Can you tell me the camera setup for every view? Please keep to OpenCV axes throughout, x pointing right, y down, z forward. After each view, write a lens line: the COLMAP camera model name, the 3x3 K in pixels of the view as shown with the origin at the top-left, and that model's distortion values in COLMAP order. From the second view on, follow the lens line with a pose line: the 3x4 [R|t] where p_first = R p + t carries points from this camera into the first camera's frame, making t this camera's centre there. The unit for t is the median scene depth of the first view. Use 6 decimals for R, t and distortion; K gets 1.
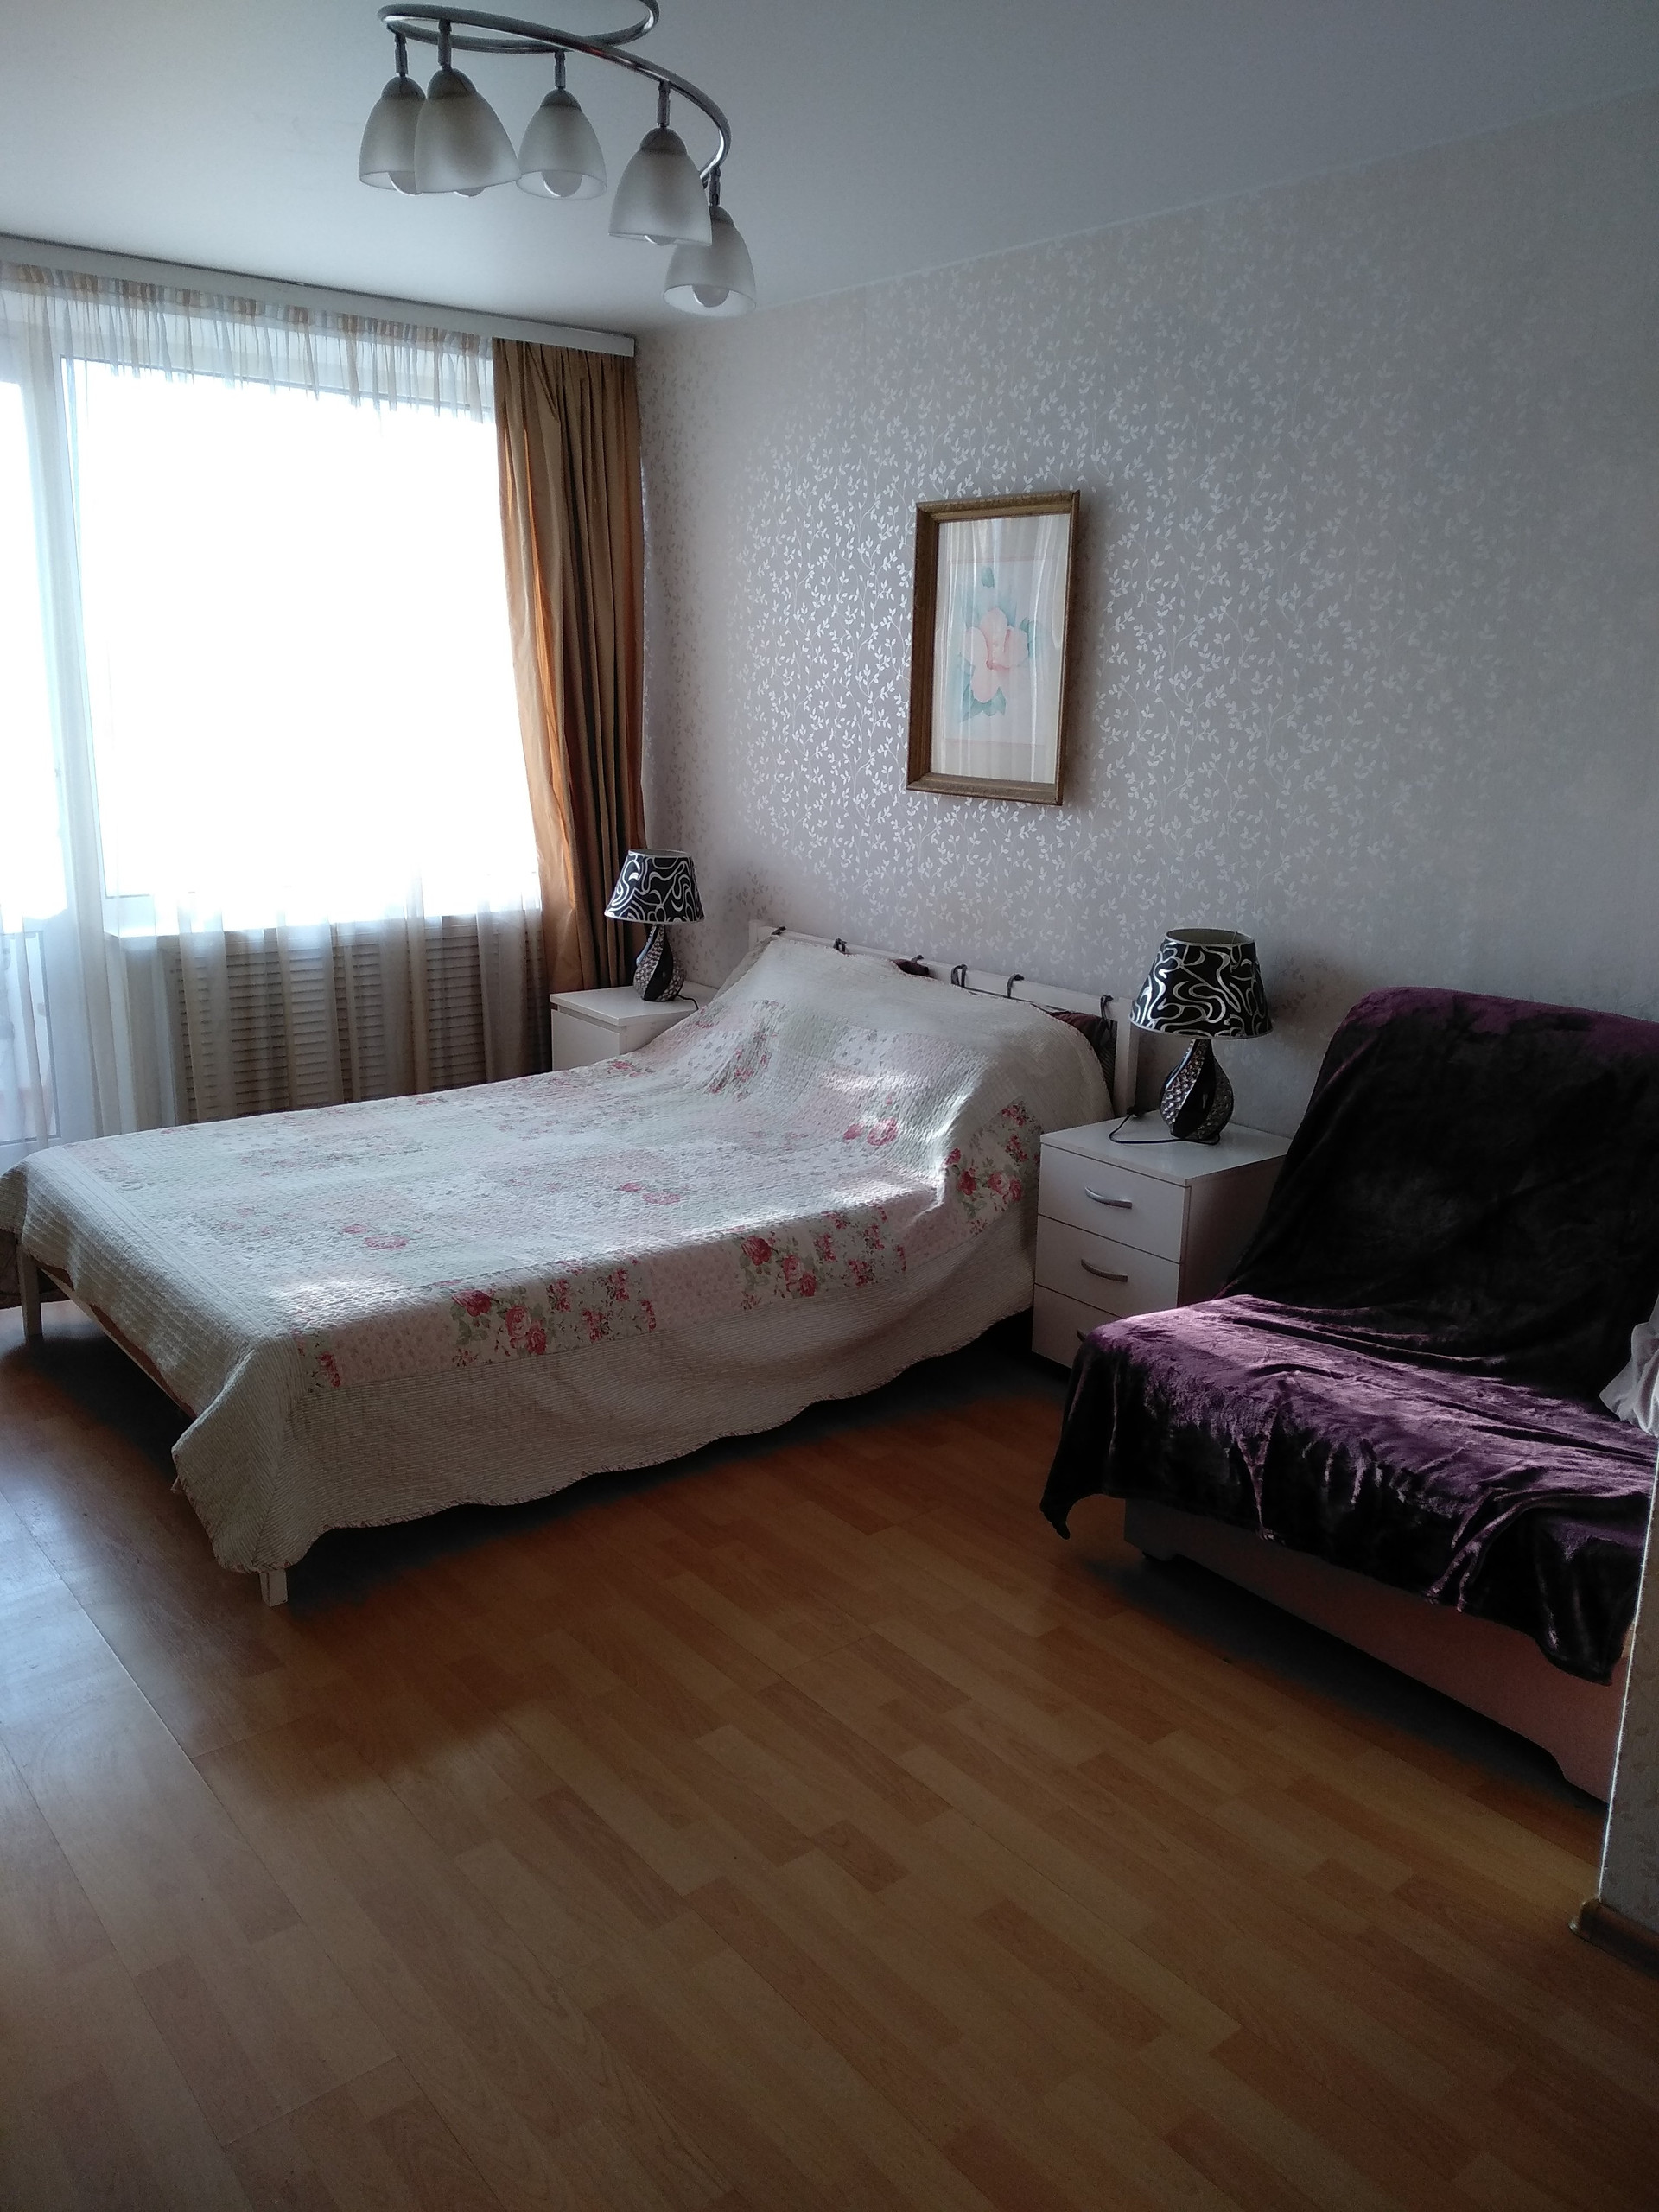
lens RADIAL K [[1692.2, 0, 819.9], [0, 1692.2, 1110.9], [0, 0, 1]] dist [0.003885, -0.053037]
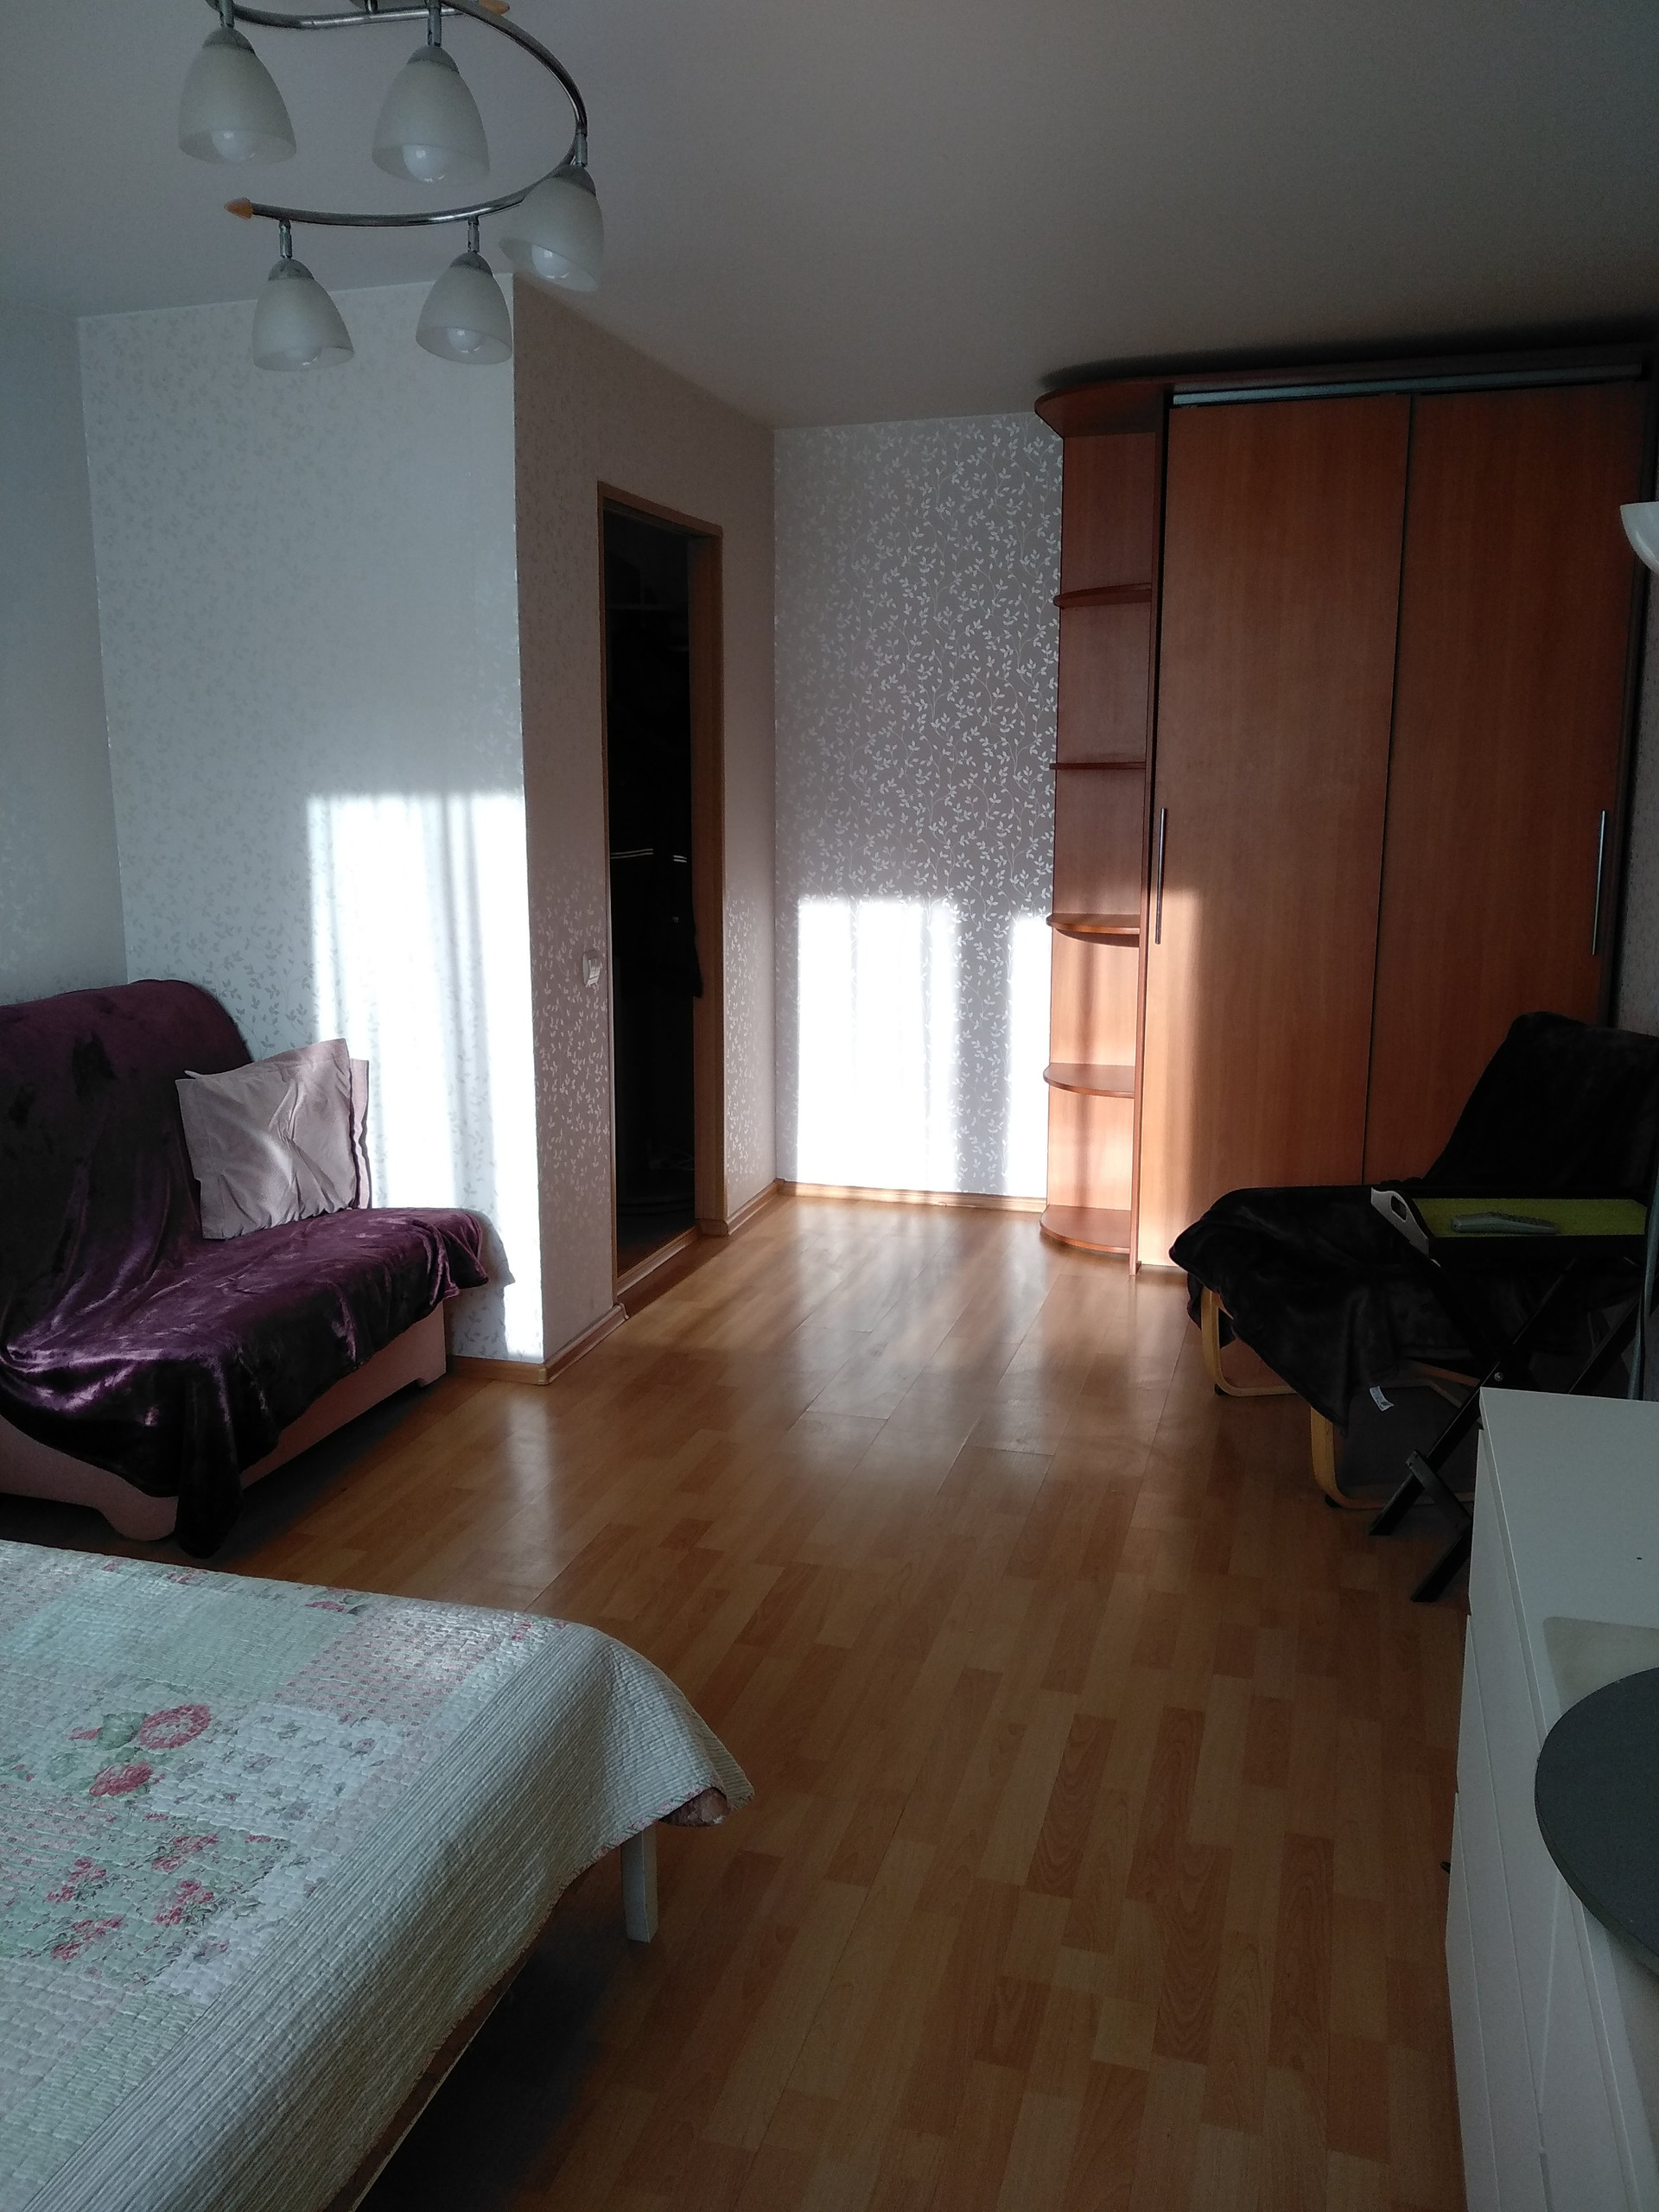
lens RADIAL K [[1692.2, 0, 819.9], [0, 1692.2, 1110.9], [0, 0, 1]] dist [0.003885, -0.053037]
pose [[-0.551980, -0.187322, 0.812544, -0.846906], [0.200008, 0.916252, 0.347100, -0.280225], [-0.809515, 0.354108, -0.468288, 1.075876]]
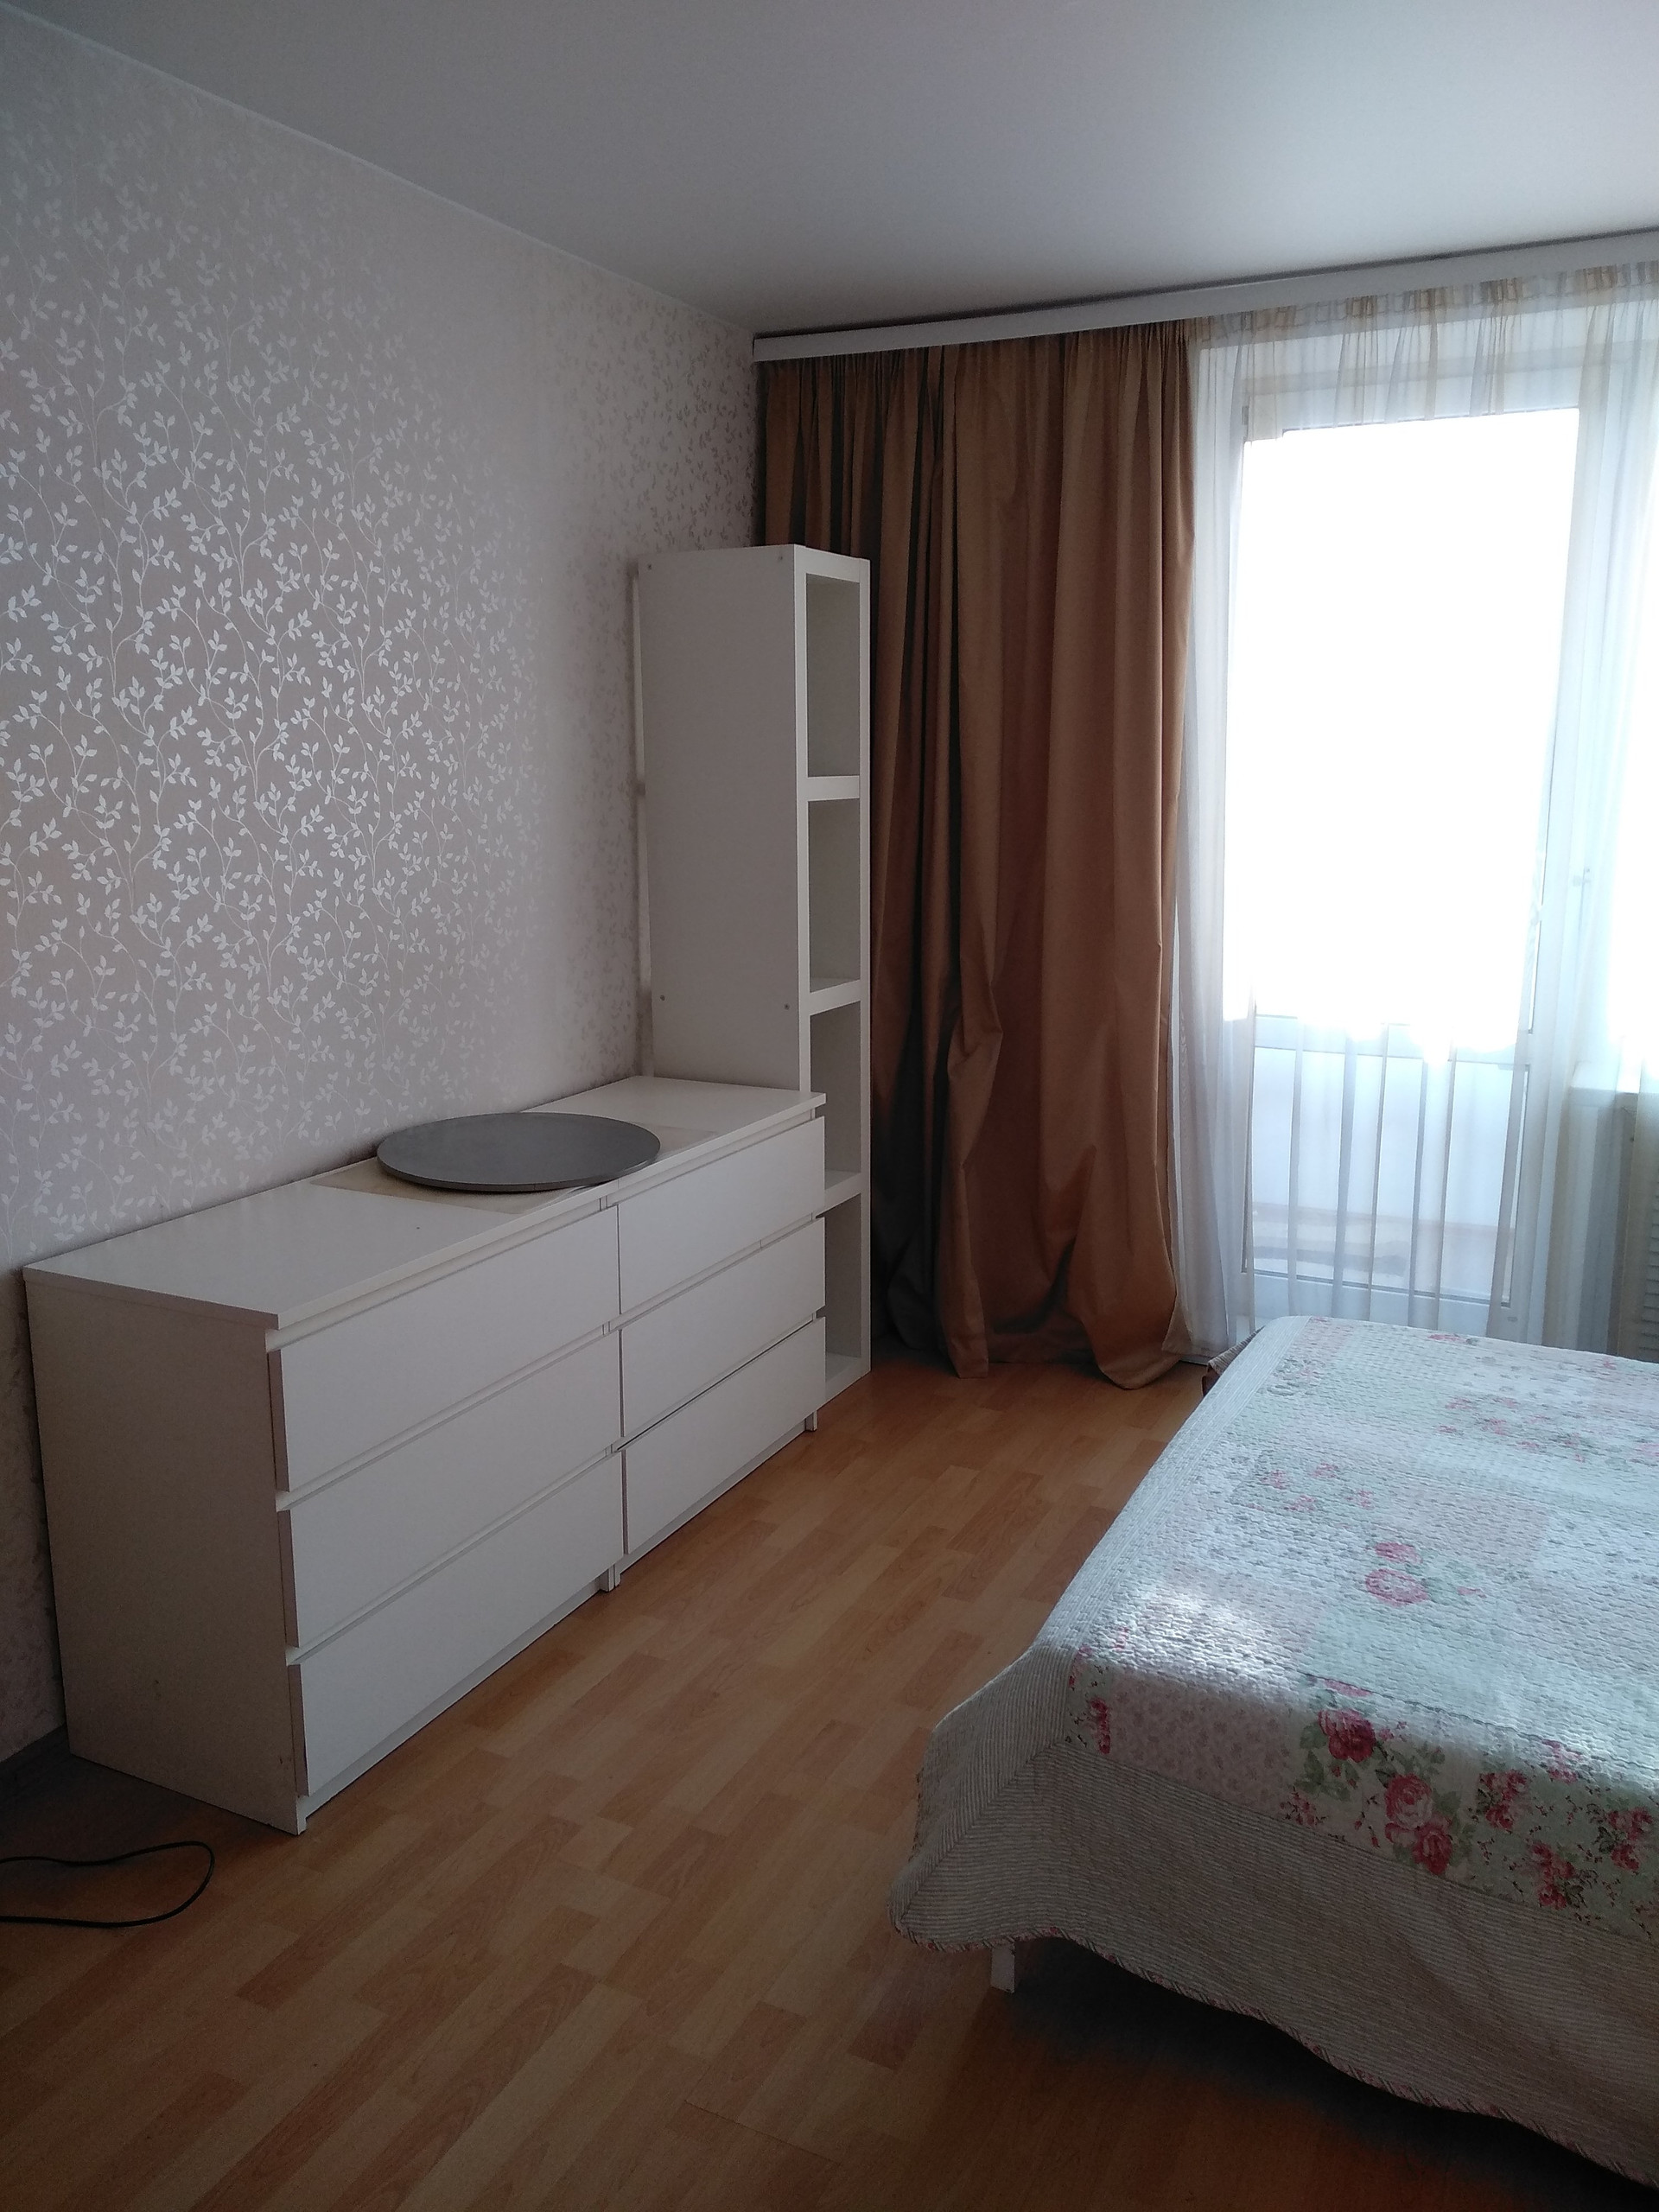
lens RADIAL K [[1692.2, 0, 819.9], [0, 1692.2, 1110.9], [0, 0, 1]] dist [0.003885, -0.053037]
pose [[0.402115, 0.162497, -0.901054, 0.234493], [-0.211333, 0.974023, 0.081344, -0.117728], [0.890866, 0.157712, 0.426010, 0.511800]]
